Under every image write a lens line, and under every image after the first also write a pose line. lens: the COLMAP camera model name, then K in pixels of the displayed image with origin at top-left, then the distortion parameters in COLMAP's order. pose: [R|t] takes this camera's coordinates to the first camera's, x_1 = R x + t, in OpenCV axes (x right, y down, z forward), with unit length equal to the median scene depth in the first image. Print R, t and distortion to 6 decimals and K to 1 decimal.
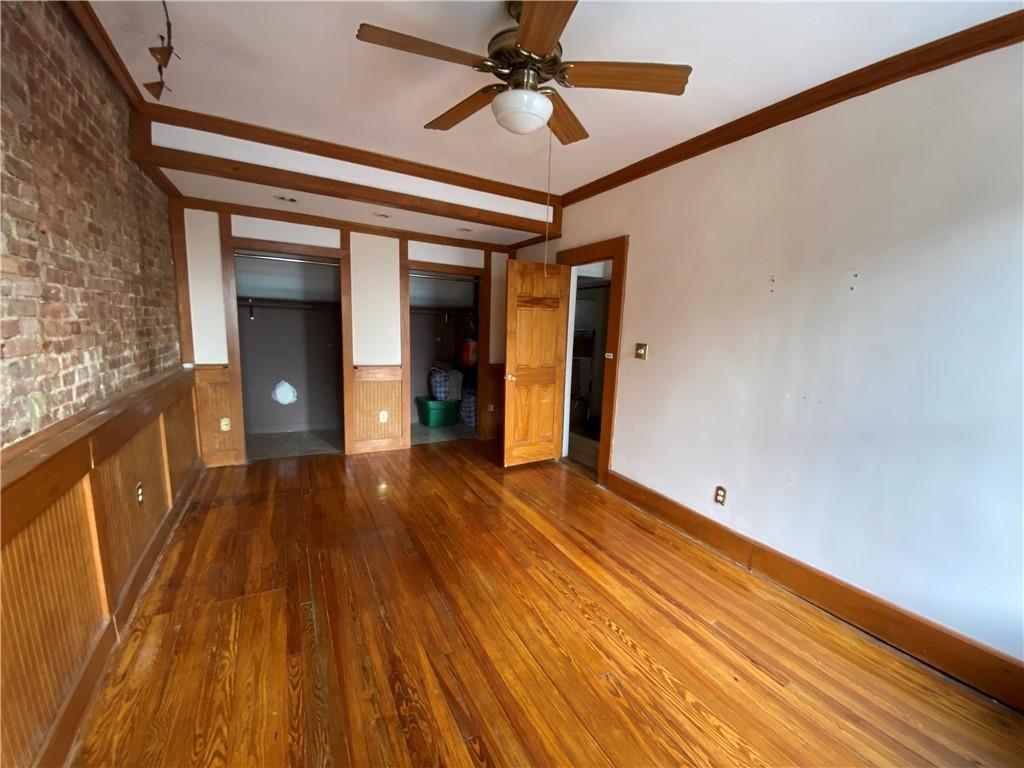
lens RADIAL K [[418.9, 0, 512.0], [0, 418.9, 384.0], [0, 0, 1]] dist [0.000088, 0.000006]
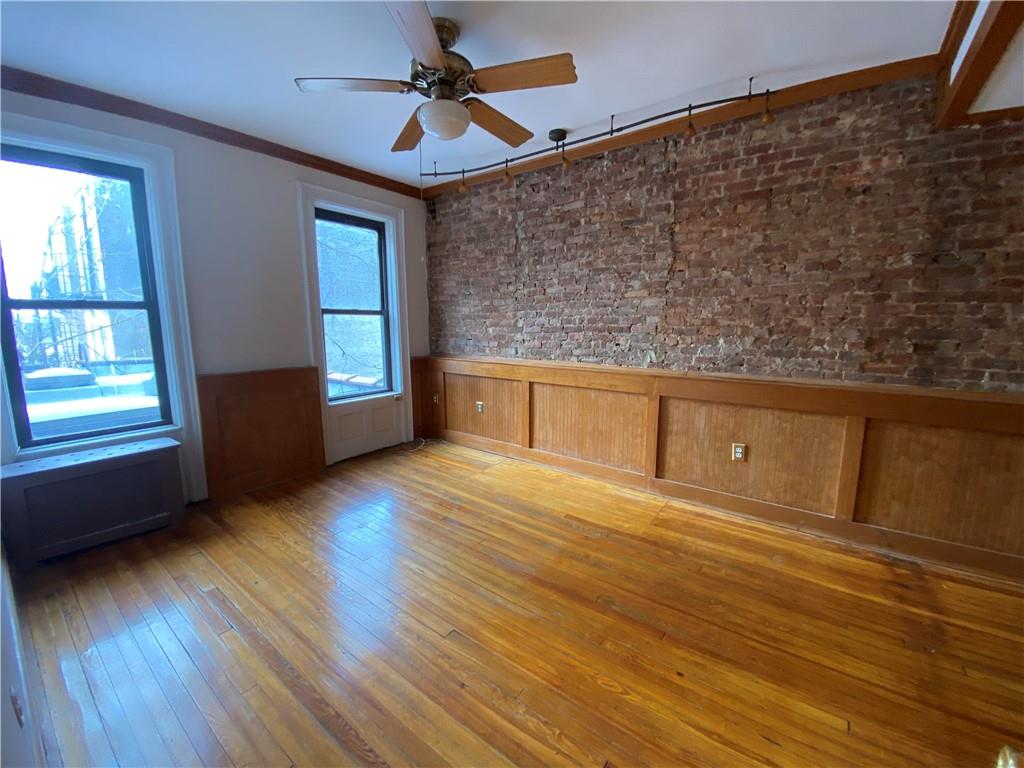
lens RADIAL K [[418.9, 0, 512.0], [0, 418.9, 384.0], [0, 0, 1]] dist [0.000088, 0.000006]
pose [[-0.912607, 0.030742, -0.407681, 0.265063], [-0.086476, 0.960093, 0.265978, -0.217015], [0.399589, 0.277988, -0.873528, 1.740955]]
